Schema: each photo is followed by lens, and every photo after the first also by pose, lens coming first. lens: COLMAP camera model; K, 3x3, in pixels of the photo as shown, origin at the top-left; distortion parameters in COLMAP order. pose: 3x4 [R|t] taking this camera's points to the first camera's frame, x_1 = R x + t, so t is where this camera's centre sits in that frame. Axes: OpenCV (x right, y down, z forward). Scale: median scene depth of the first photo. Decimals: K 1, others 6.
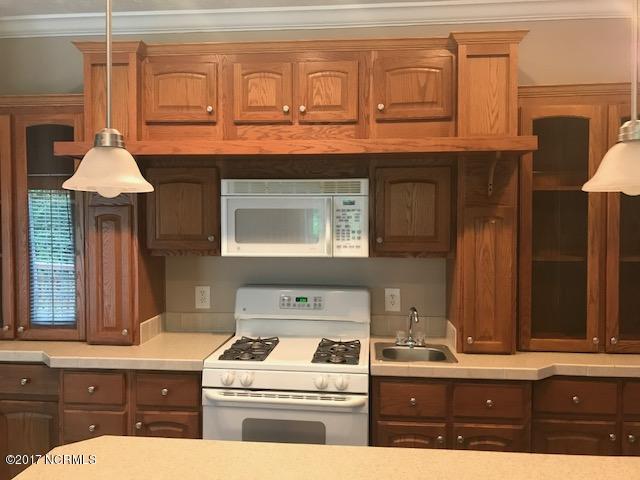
lens RADIAL K [[521.9, 0, 320.0], [0, 521.9, 240.0], [0, 0, 1]] dist [0.041112, -0.001553]
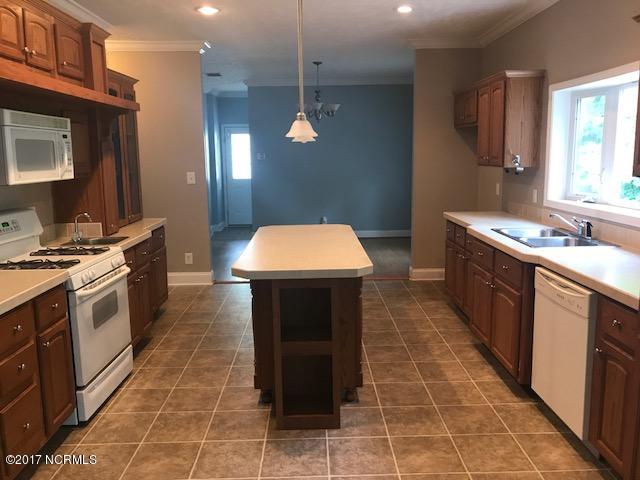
lens RADIAL K [[521.9, 0, 320.0], [0, 521.9, 240.0], [0, 0, 1]] dist [0.041112, -0.001553]
pose [[-0.105175, -0.161493, 0.981253, -1.306475], [0.039853, 0.985249, 0.166422, -0.011689], [-0.993655, 0.056610, -0.097188, 0.506397]]
